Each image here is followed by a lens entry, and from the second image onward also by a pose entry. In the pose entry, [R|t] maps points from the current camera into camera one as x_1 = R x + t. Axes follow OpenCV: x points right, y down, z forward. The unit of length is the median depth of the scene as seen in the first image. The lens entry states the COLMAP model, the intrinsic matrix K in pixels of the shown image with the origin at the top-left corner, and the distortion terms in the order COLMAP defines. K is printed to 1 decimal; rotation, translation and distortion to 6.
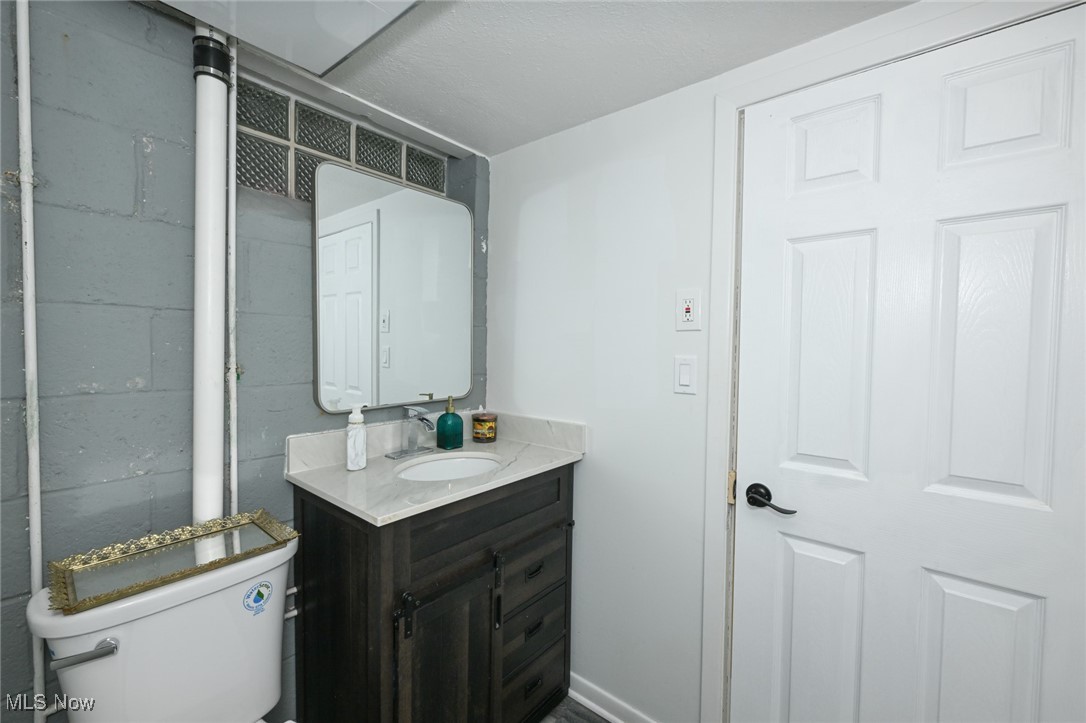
lens RADIAL K [[441.4, 0, 542.7], [0, 441.4, 355.3], [0, 0, 1]] dist [-0.000464, -0.000119]
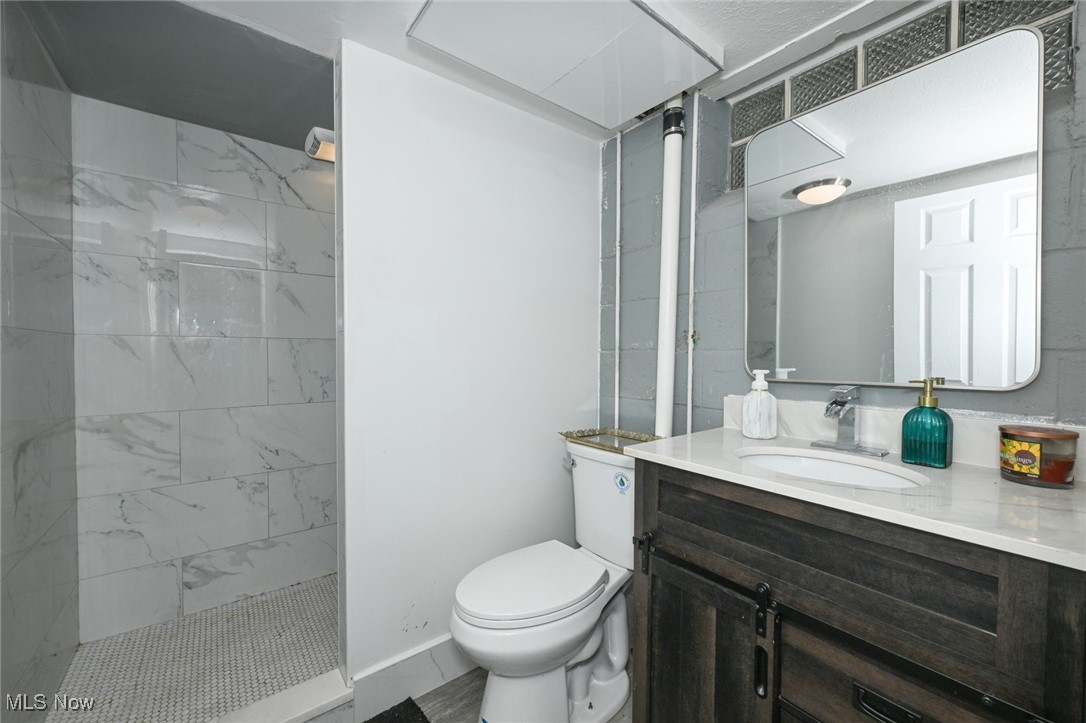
lens RADIAL K [[426.8, 0, 540.7], [0, 426.8, 360.7], [0, 0, 1]] dist [-0.001755, -0.000251]
pose [[-0.224645, 0.005502, -0.974425, 0.652613], [-0.030114, 0.999467, 0.012586, 0.104524], [0.973975, 0.032171, -0.224360, 0.840824]]
